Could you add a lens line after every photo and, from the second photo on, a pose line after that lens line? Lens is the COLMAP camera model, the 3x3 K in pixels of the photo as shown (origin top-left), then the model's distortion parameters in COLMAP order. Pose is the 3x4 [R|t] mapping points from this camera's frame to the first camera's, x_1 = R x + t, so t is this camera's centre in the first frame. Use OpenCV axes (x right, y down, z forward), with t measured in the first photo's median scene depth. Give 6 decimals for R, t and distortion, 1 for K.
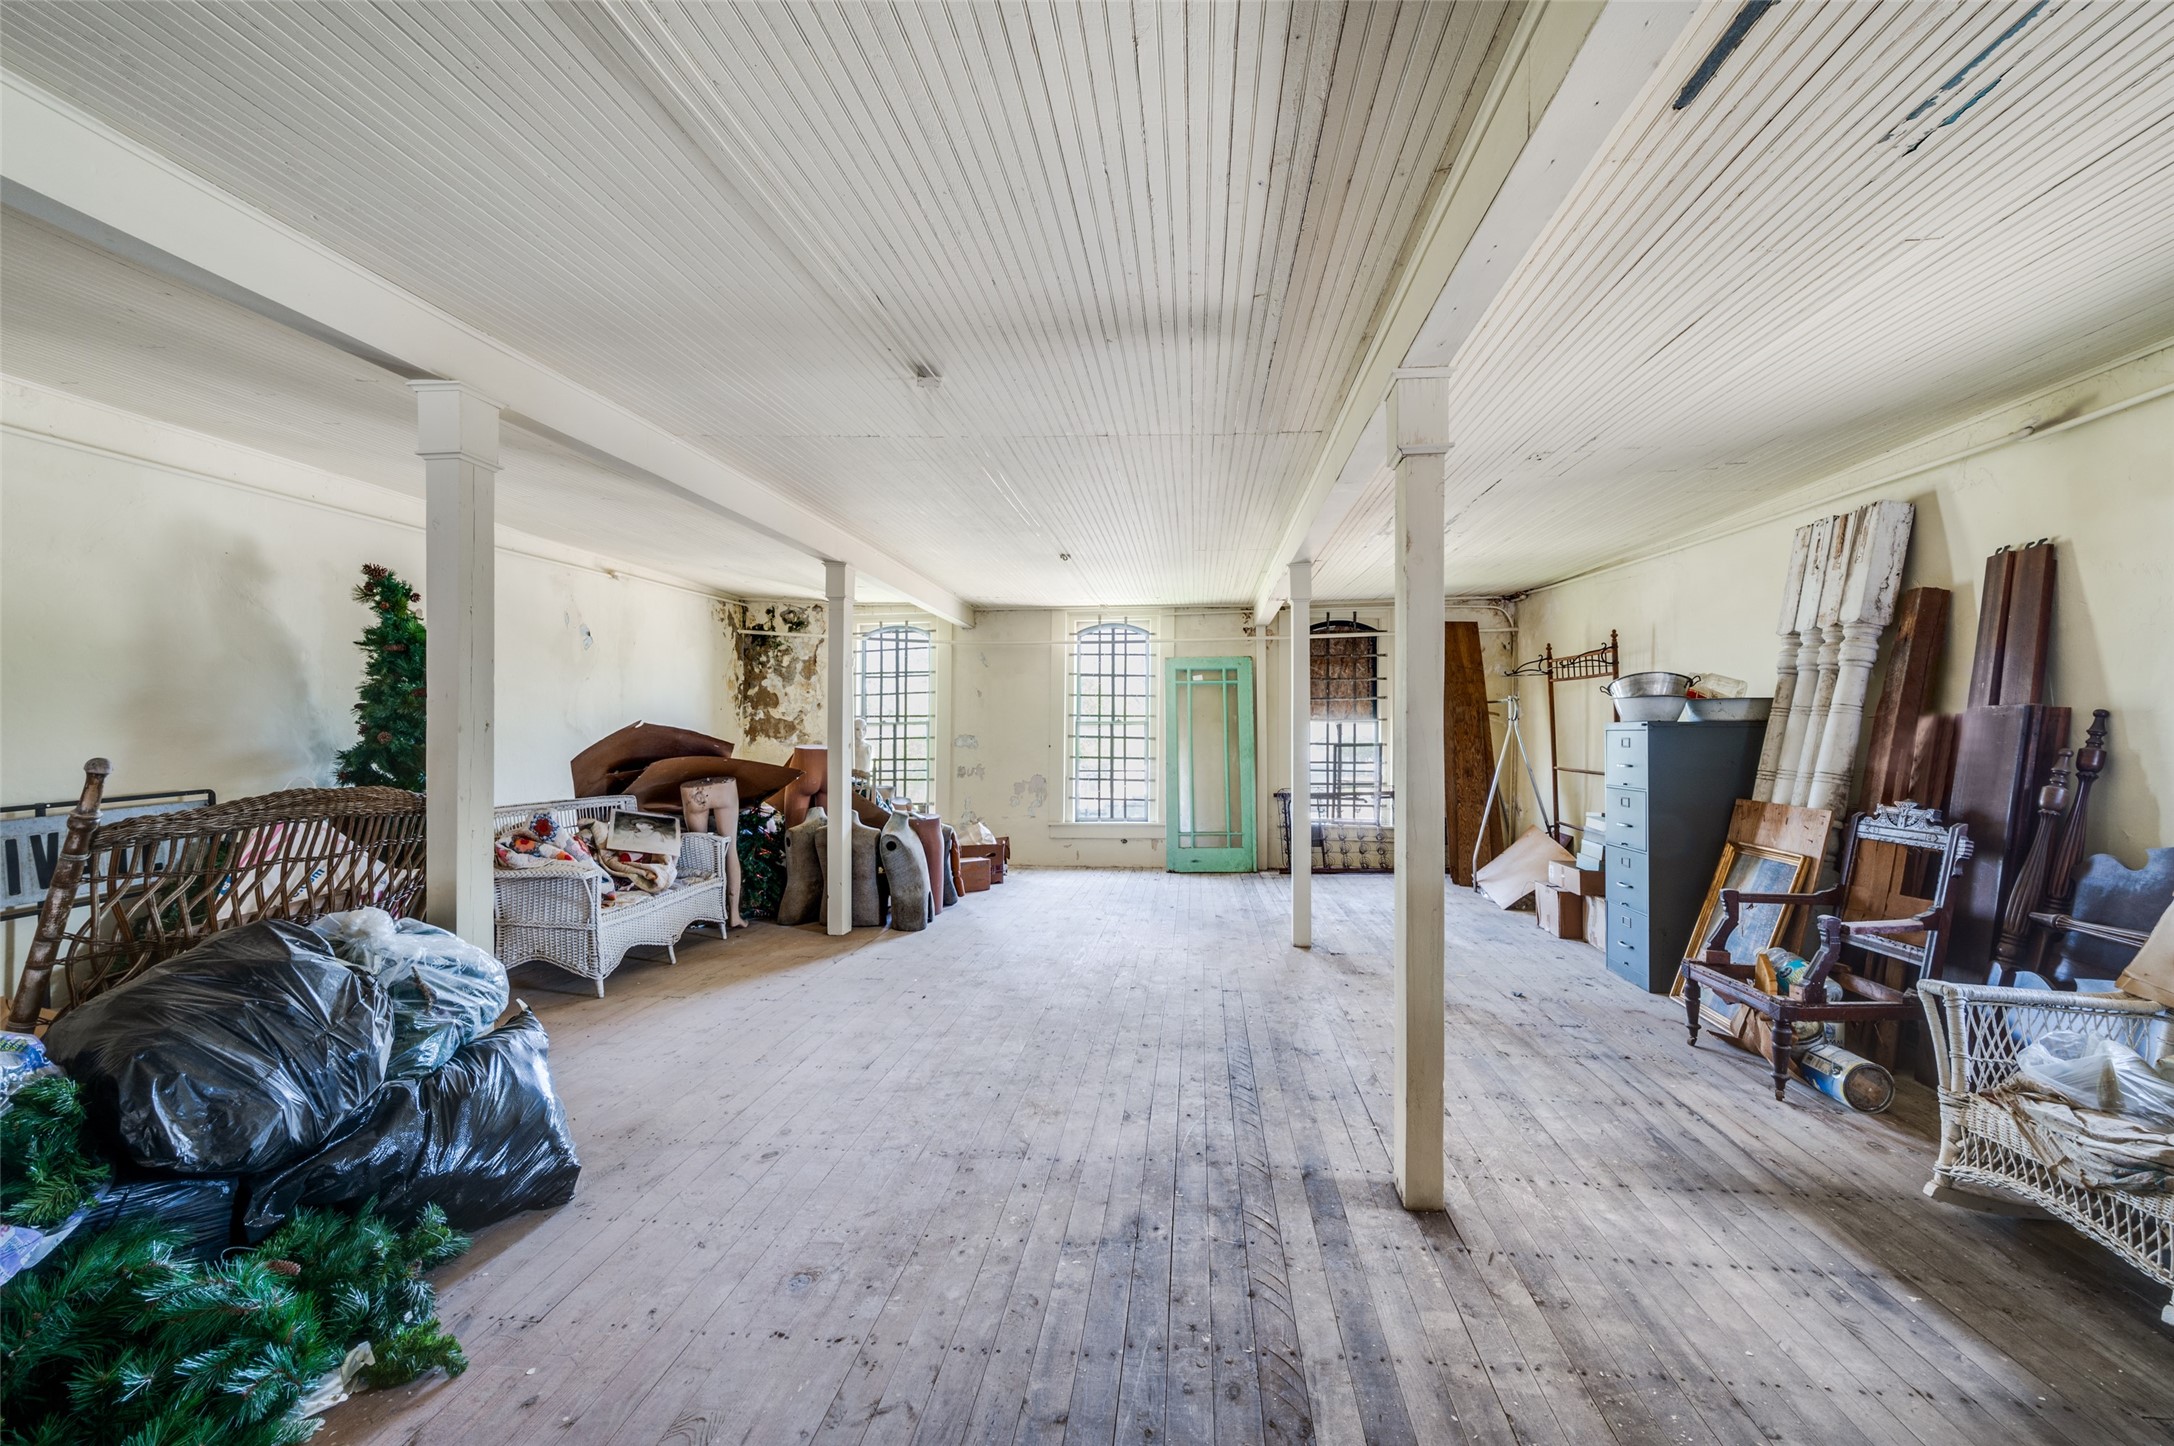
lens RADIAL K [[875.8, 0, 1083.7], [0, 875.8, 727.4], [0, 0, 1]] dist [-0.001648, -0.000511]
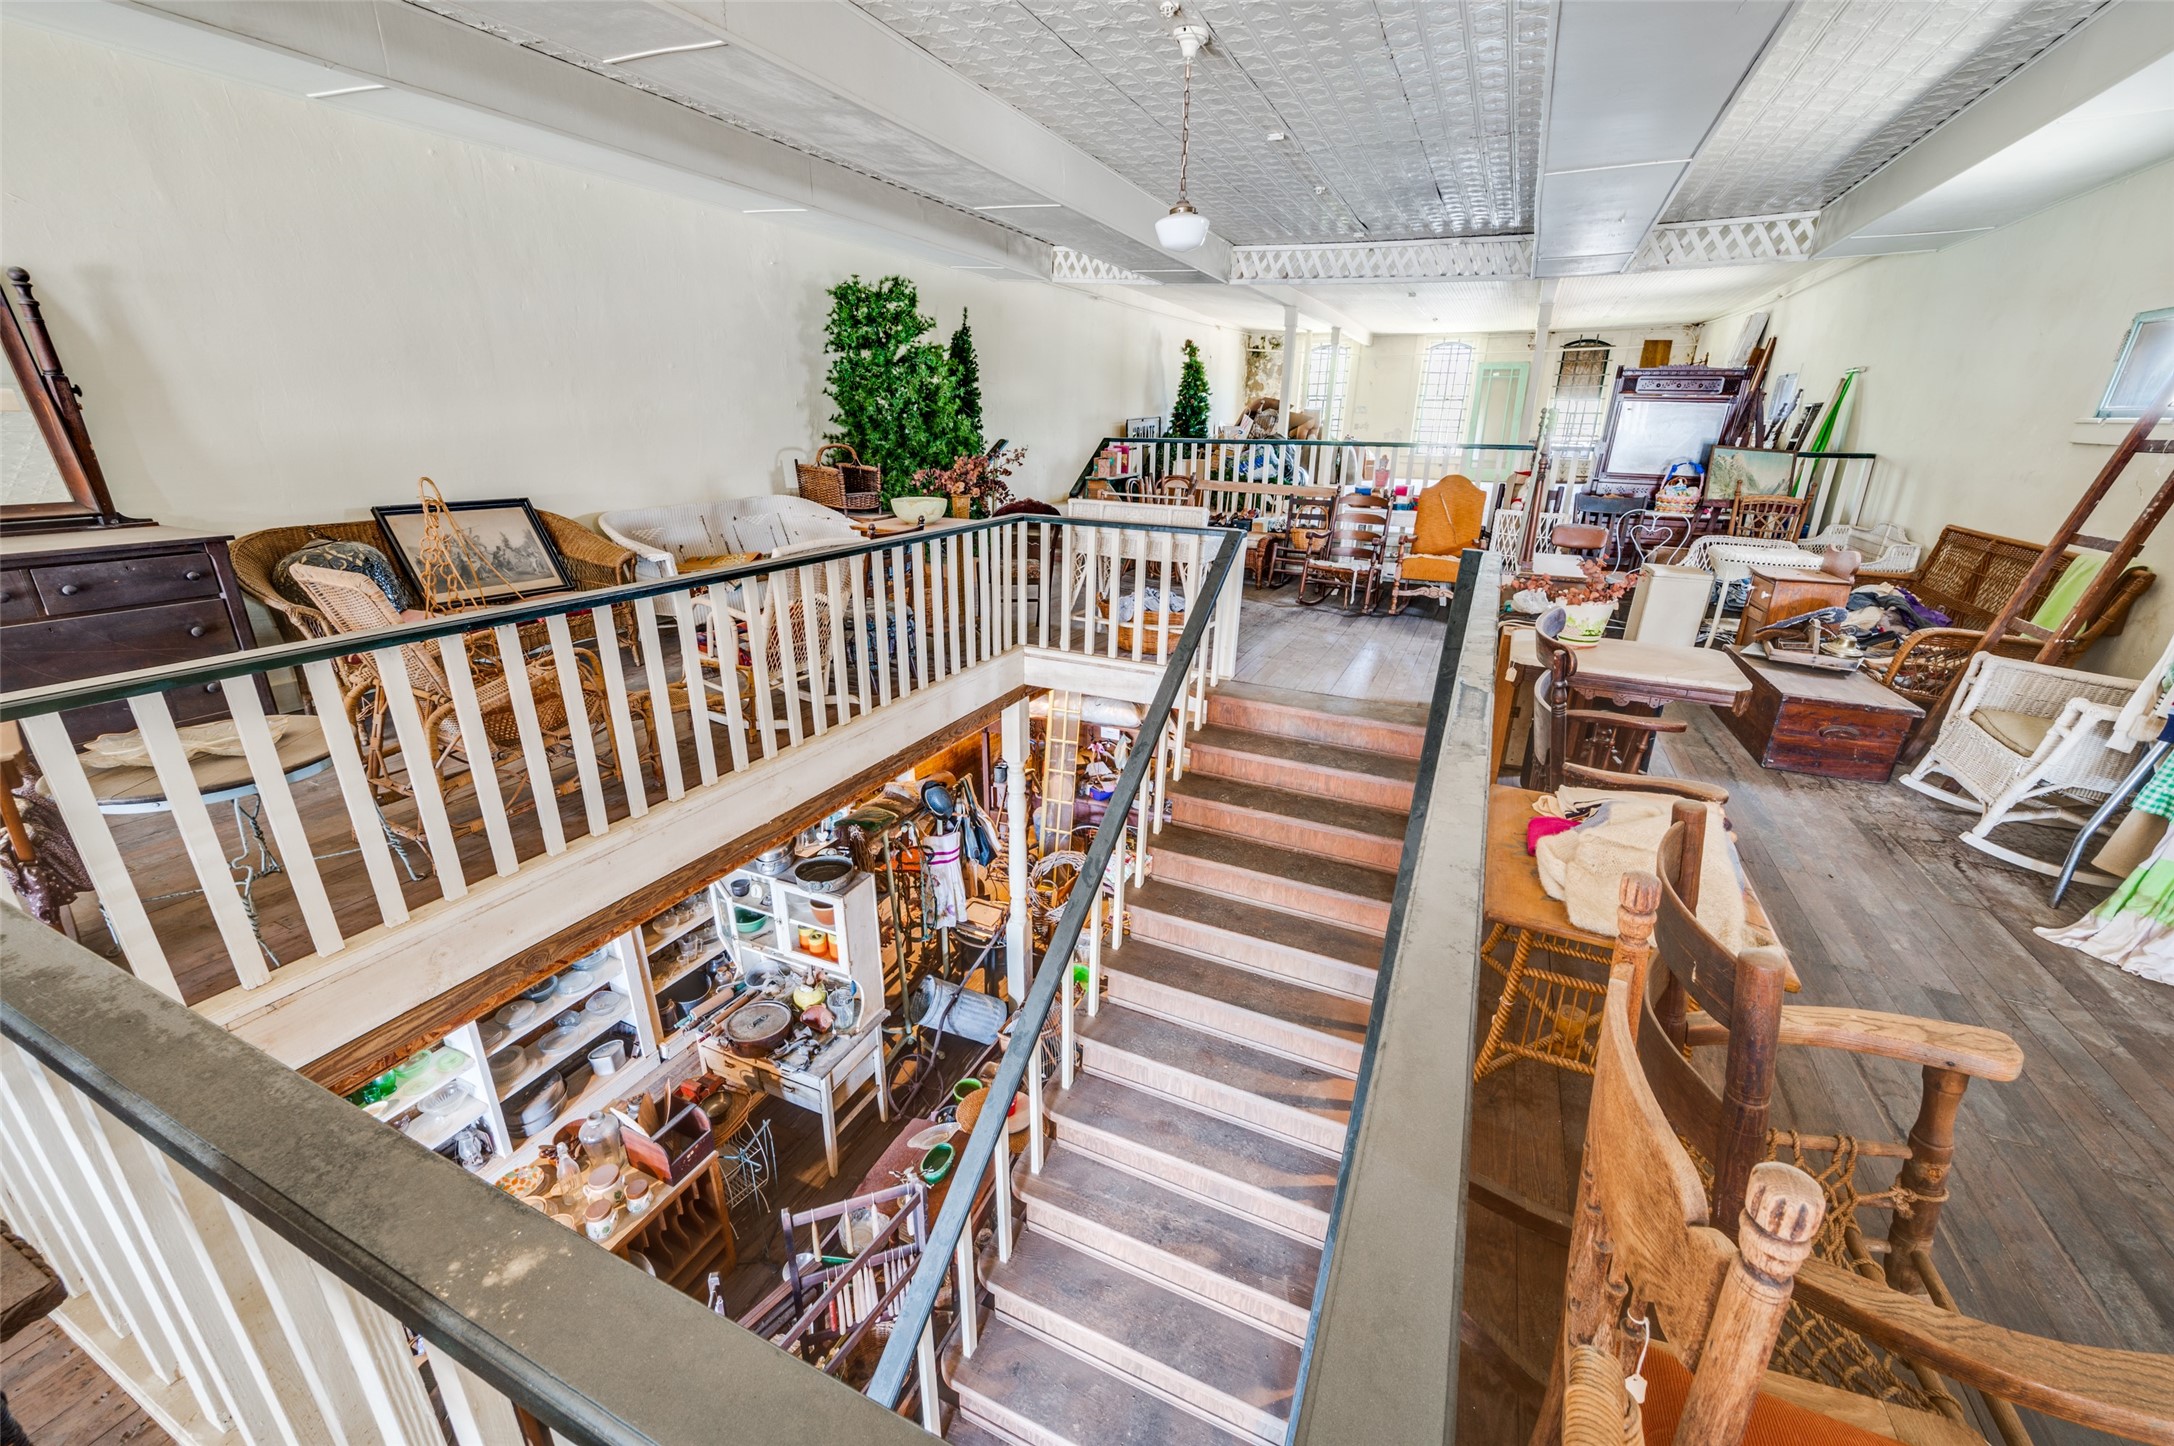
lens RADIAL K [[875.8, 0, 1091.7], [0, 875.8, 734.5], [0, 0, 1]] dist [-0.001648, -0.000511]
pose [[0.955742, 0.107483, -0.273871, -0.099021], [-0.006504, 0.938369, 0.345573, 0.024118], [0.294135, -0.328497, 0.897538, -1.165784]]
